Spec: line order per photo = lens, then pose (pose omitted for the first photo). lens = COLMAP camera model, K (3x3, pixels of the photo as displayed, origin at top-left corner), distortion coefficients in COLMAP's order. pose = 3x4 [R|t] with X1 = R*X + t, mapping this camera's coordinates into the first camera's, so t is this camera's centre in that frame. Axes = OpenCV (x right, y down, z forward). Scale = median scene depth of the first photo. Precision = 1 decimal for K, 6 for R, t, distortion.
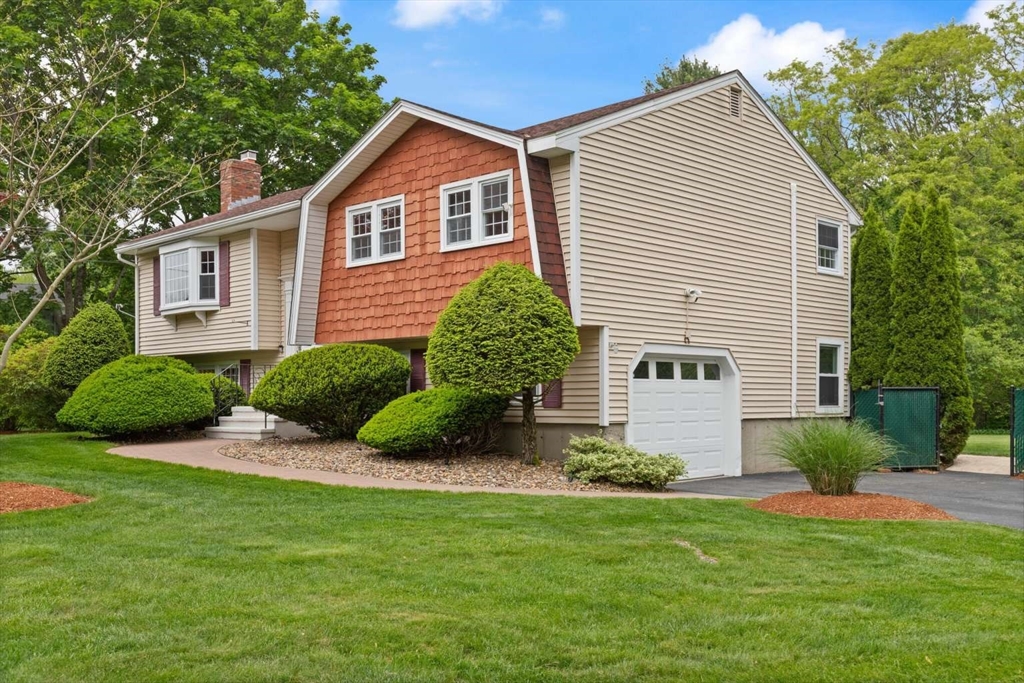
lens RADIAL K [[1005.8, 0, 512.0], [0, 1005.8, 341.5], [0, 0, 1]] dist [0.006668, 0.000599]
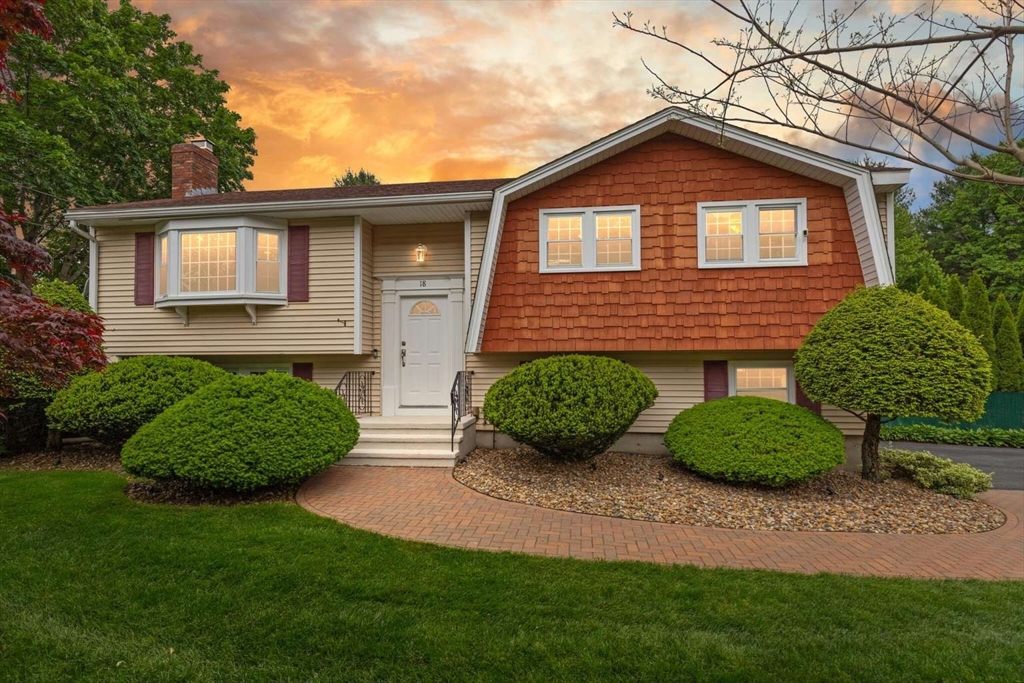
lens RADIAL K [[506.0, 0, 512.0], [0, 506.0, 341.5], [0, 0, 1]] dist [-0.000348, -0.000046]
pose [[0.788627, 0.031176, 0.614081, -0.476034], [-0.034271, 0.999390, -0.006727, -0.004924], [-0.613916, -0.015740, 0.789215, 0.641846]]
